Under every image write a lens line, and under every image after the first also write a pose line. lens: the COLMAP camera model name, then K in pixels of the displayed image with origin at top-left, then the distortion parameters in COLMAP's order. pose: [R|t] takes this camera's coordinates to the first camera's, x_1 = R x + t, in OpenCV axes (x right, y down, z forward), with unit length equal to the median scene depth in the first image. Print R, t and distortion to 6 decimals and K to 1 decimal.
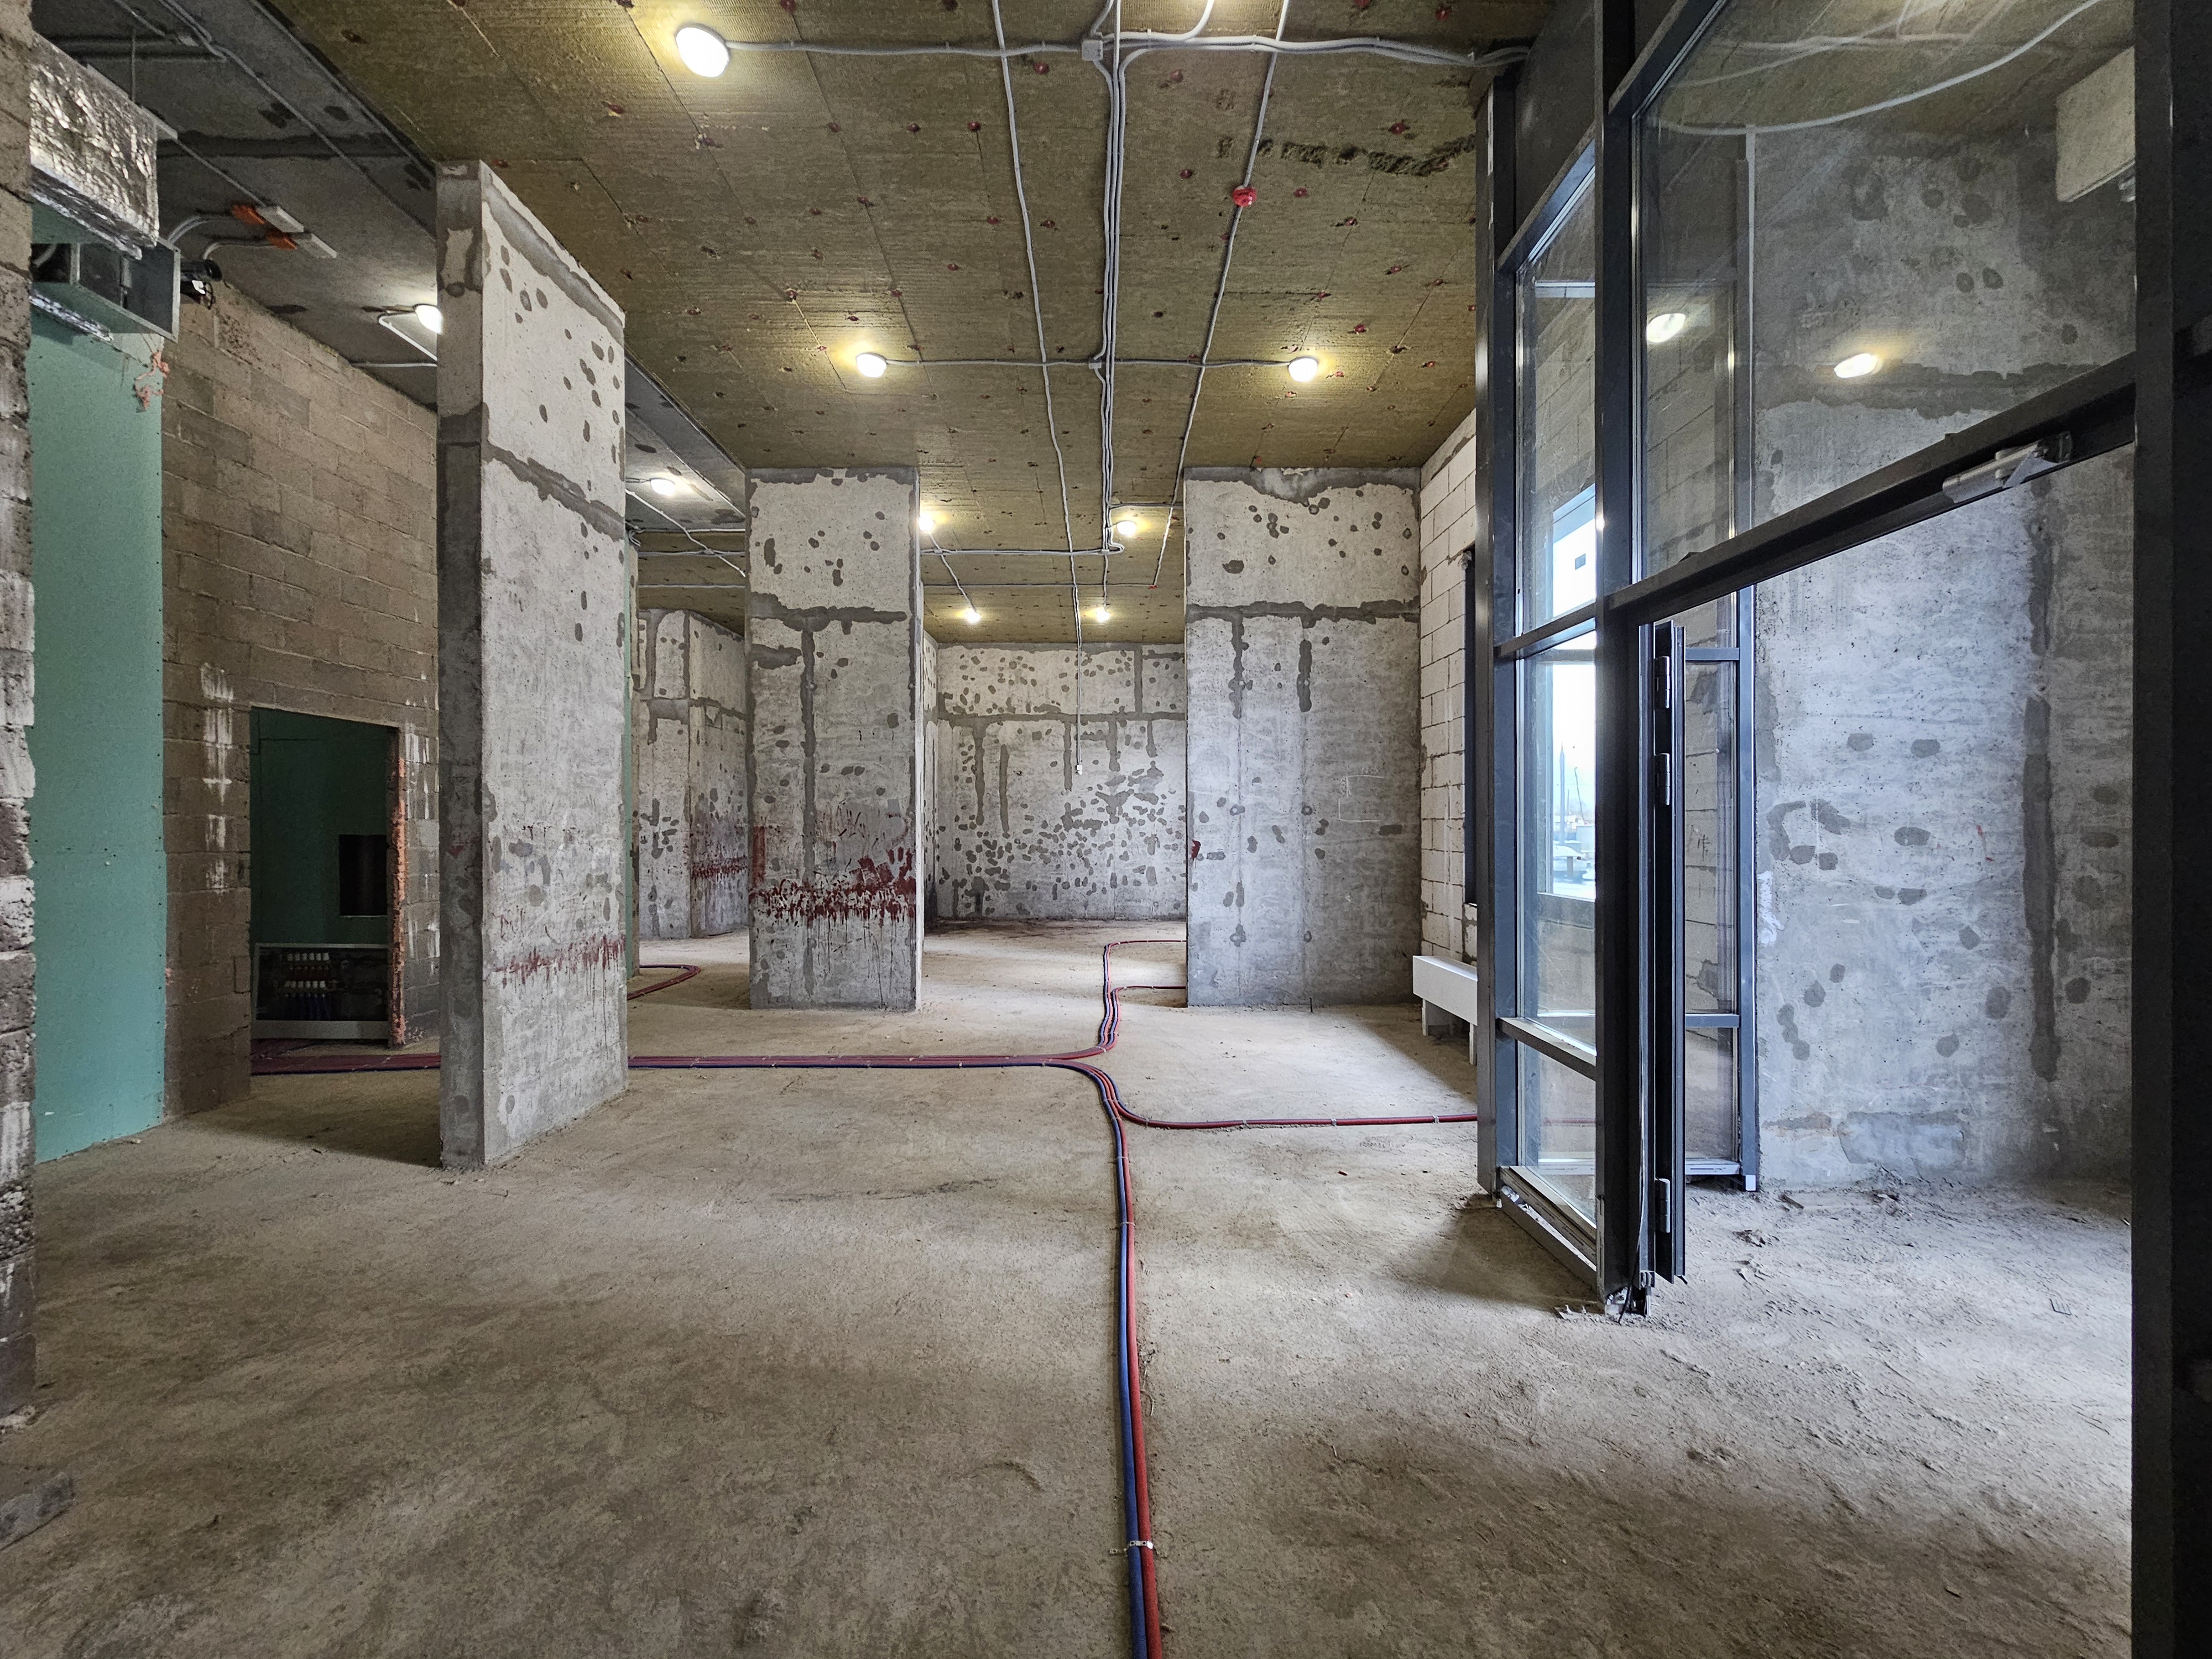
lens RADIAL K [[903.3, 0, 1110.9], [0, 903.3, 830.1], [0, 0, 1]] dist [0.001492, -0.001437]
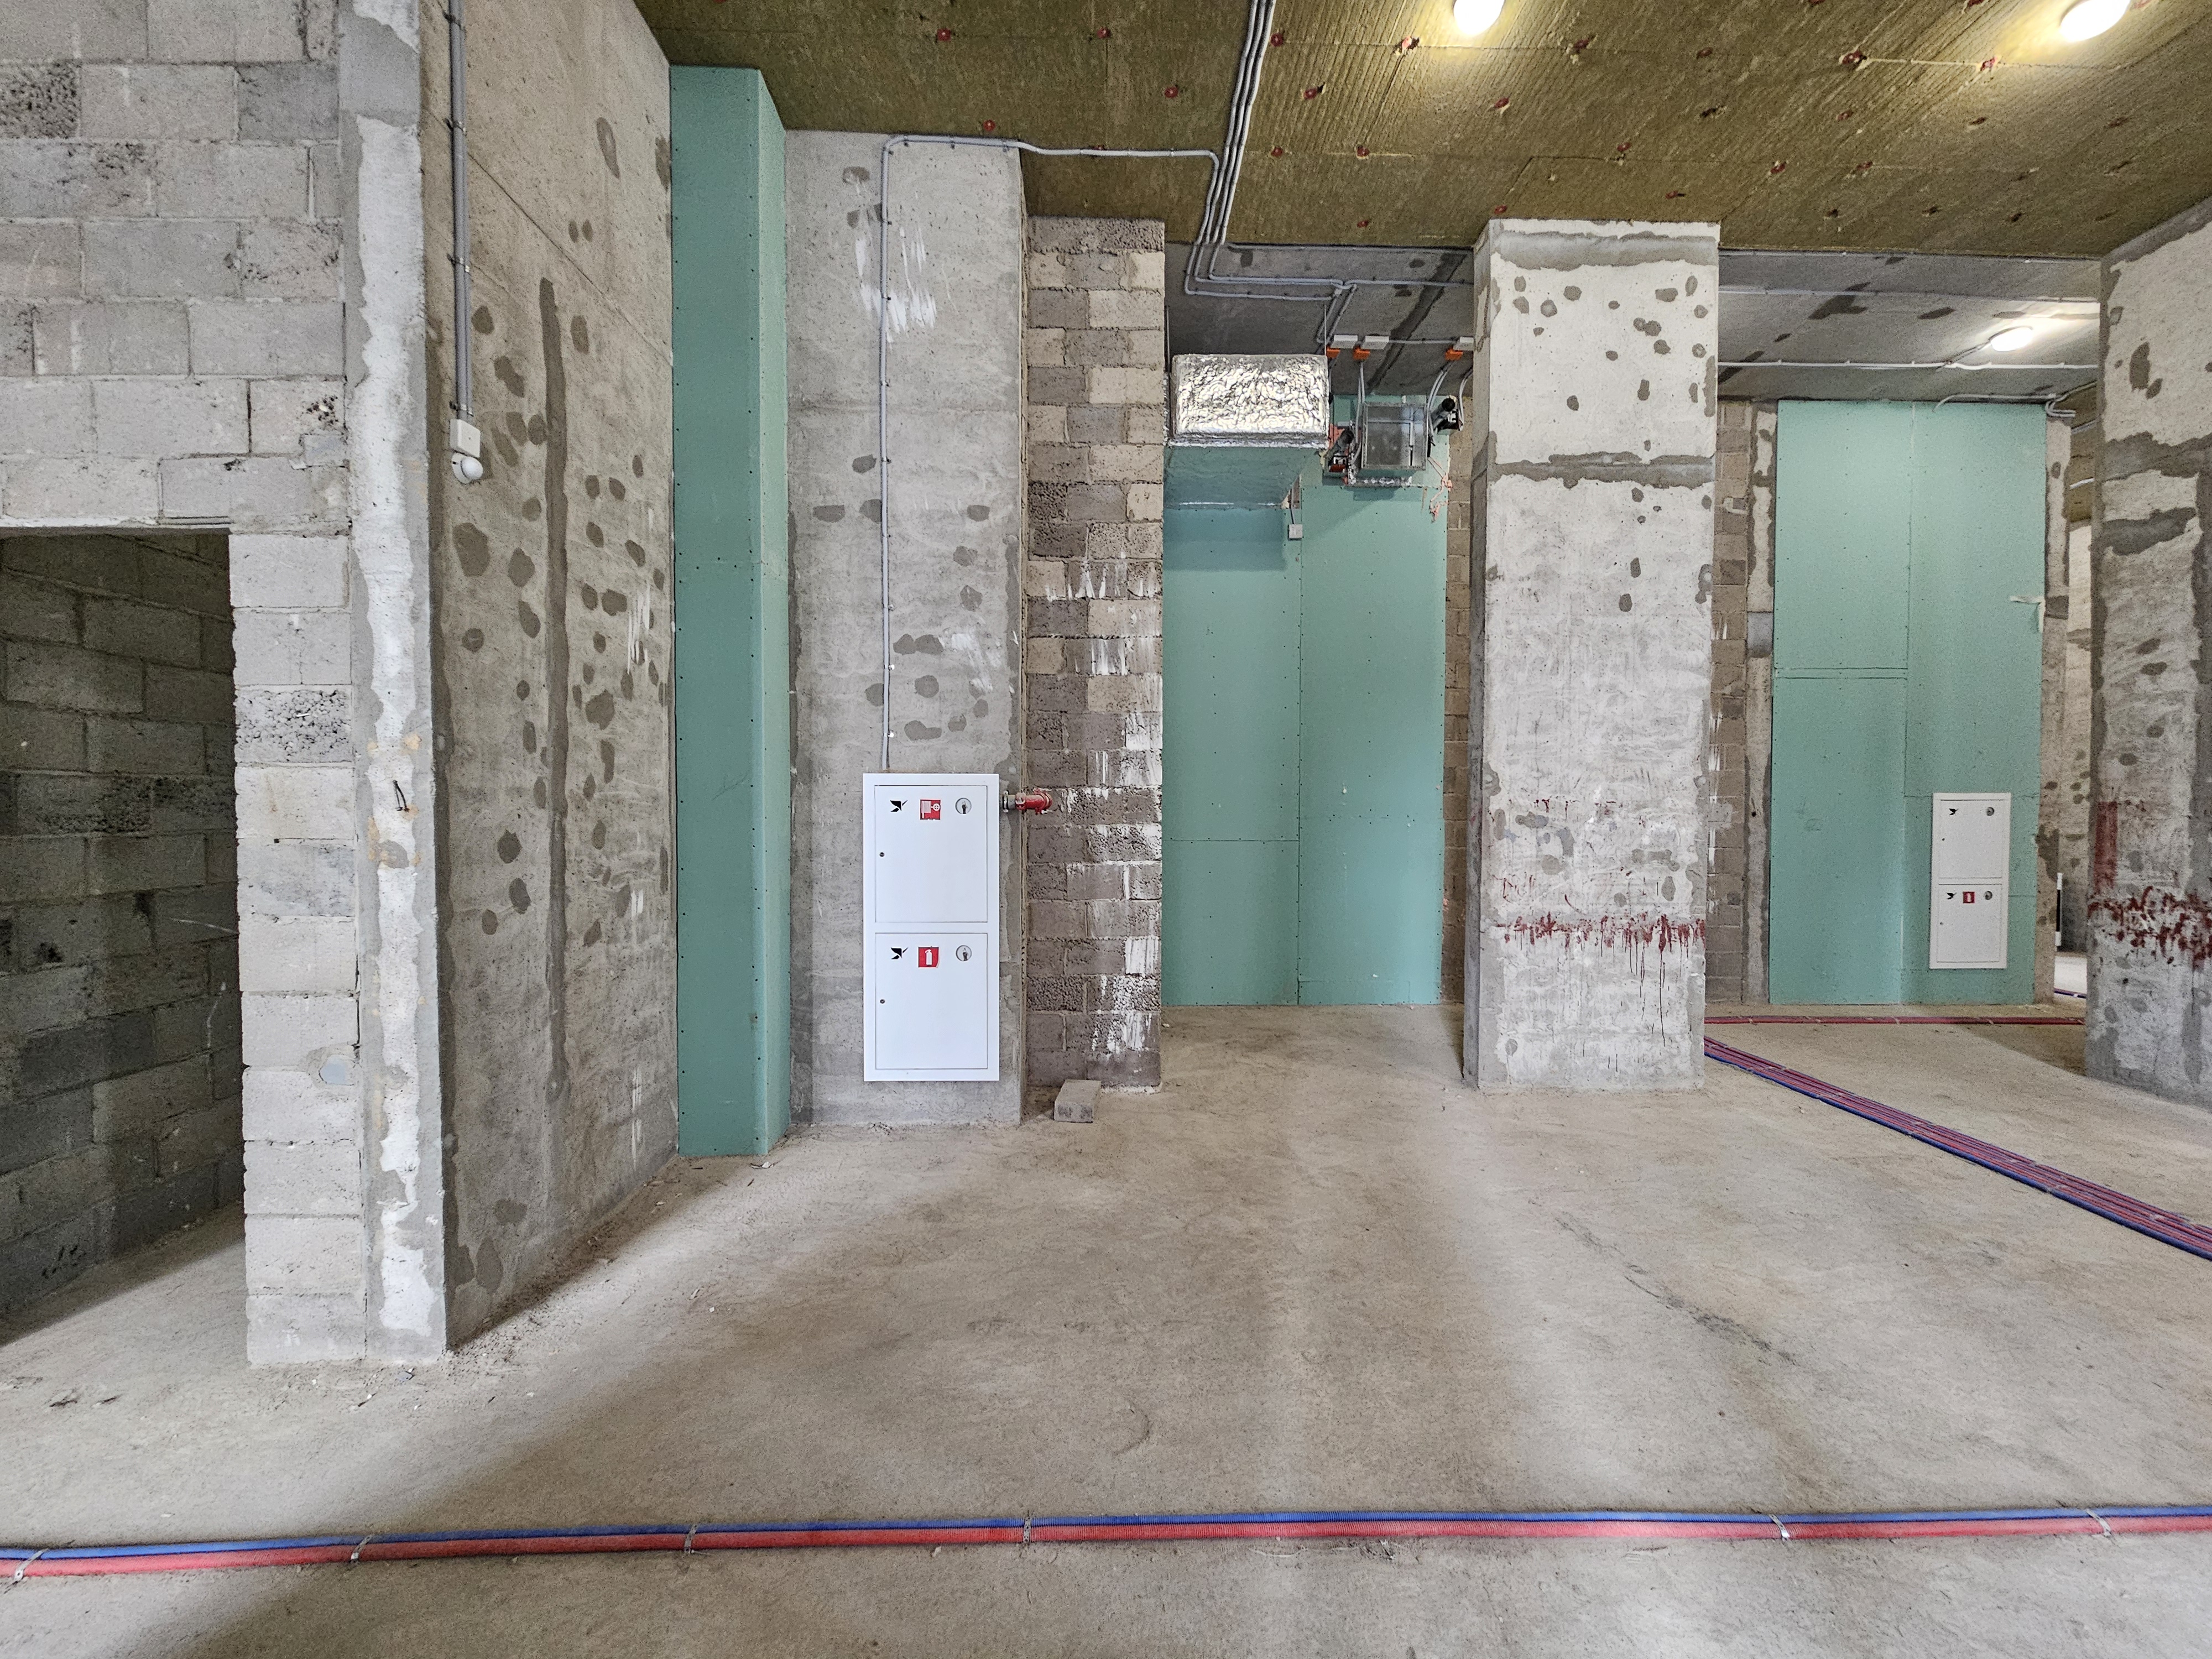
lens RADIAL K [[903.3, 0, 1111.6], [0, 903.3, 830.0], [0, 0, 1]] dist [0.001492, -0.001437]
pose [[0.016247, 0.027875, -0.999479, 0.302224], [-0.006461, 0.999593, 0.027773, 0.003465], [0.999847, 0.006007, 0.016420, 0.327618]]
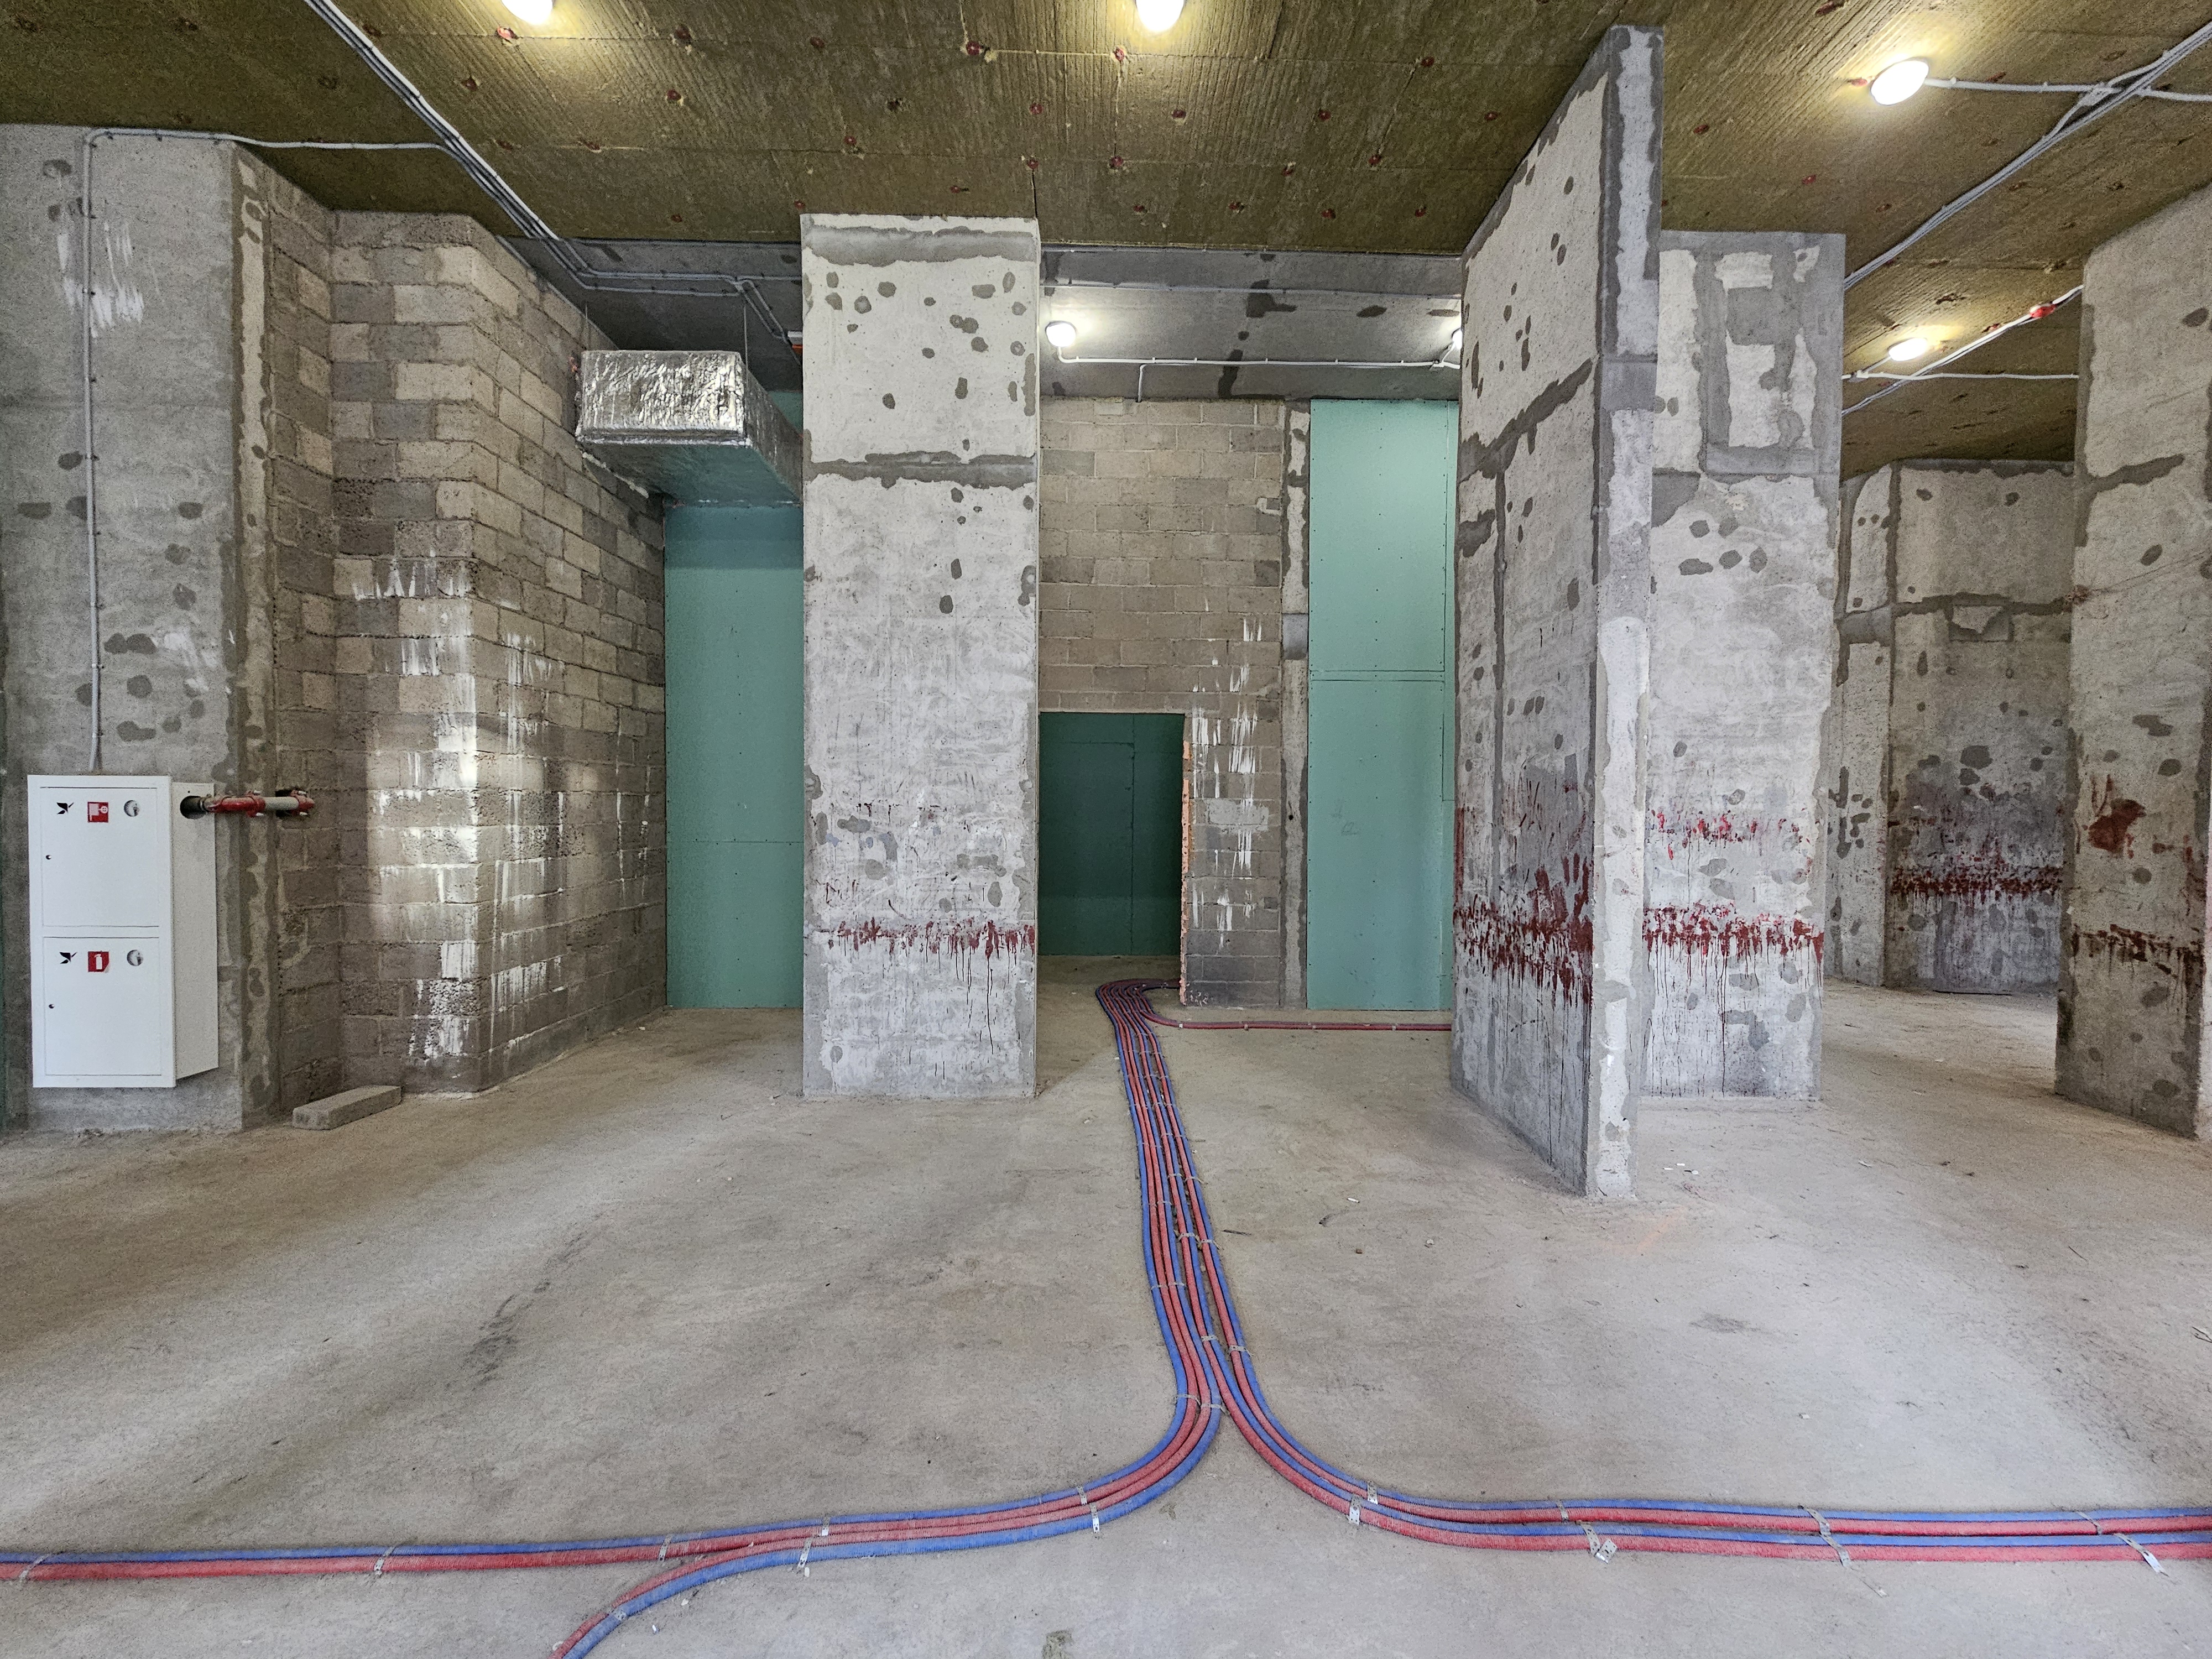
lens RADIAL K [[903.3, 0, 1109.5], [0, 903.3, 827.7], [0, 0, 1]] dist [0.001492, -0.001437]
pose [[0.014855, 0.029849, -0.999444, 0.300463], [-0.011171, 0.999497, 0.029685, -0.007757], [0.999827, 0.010724, 0.015181, 0.894816]]
